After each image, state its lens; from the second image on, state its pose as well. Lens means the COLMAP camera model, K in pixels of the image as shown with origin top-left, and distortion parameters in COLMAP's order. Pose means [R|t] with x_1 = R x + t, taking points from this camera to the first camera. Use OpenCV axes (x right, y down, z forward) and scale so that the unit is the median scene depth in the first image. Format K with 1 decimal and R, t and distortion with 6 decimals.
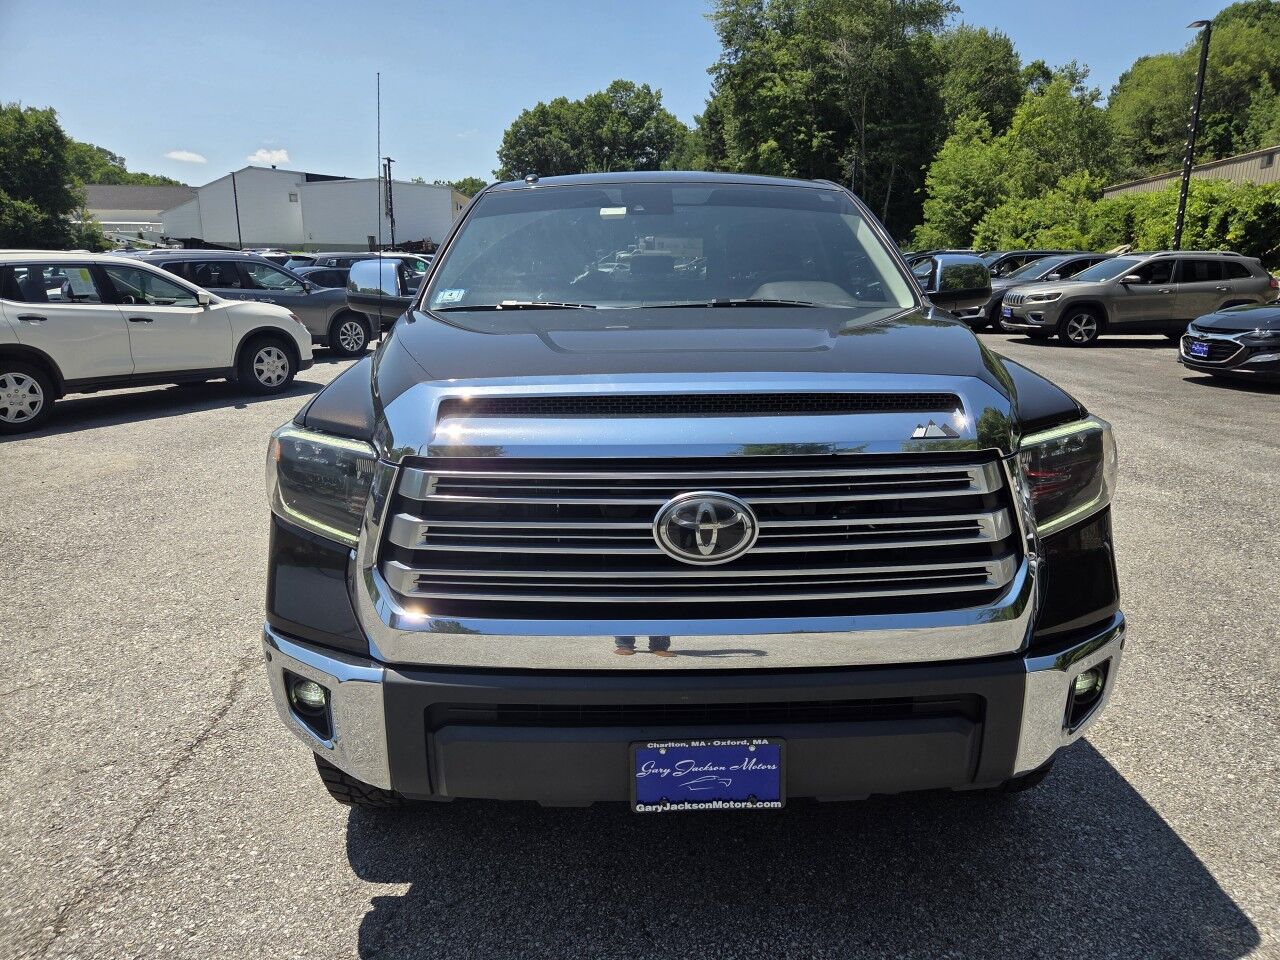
lens RADIAL K [[878.5, 0, 628.1], [0, 878.5, 488.8], [0, 0, 1]] dist [0.053910, -0.033752]
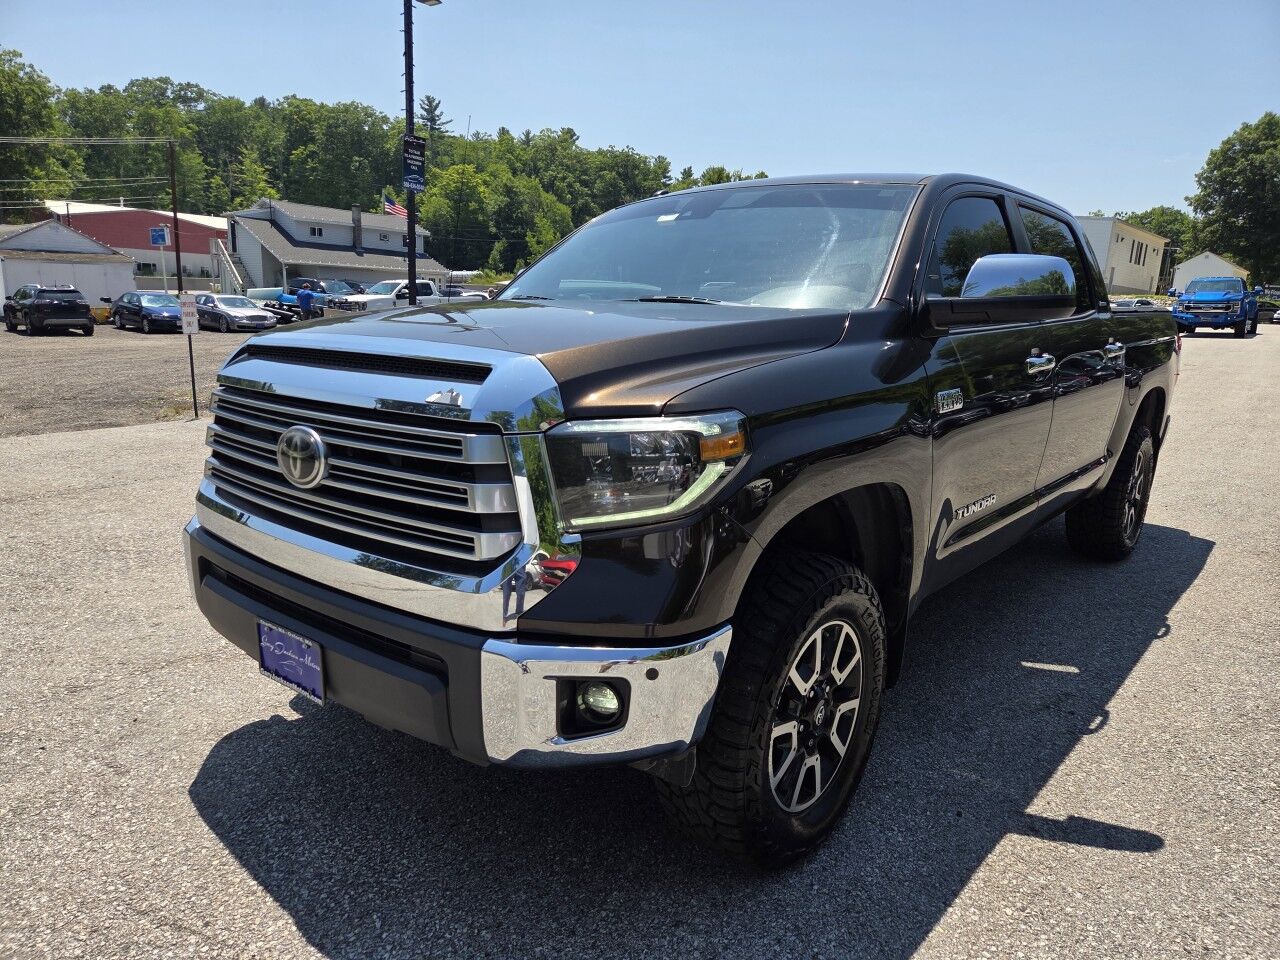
lens RADIAL K [[878.5, 0, 648.5], [0, 878.5, 491.7], [0, 0, 1]] dist [0.053910, -0.033752]
pose [[0.747693, 0.159143, -0.644692, 1.072731], [-0.184768, 0.982377, 0.028213, -0.026323], [0.637821, 0.098023, 0.763921, 0.316991]]
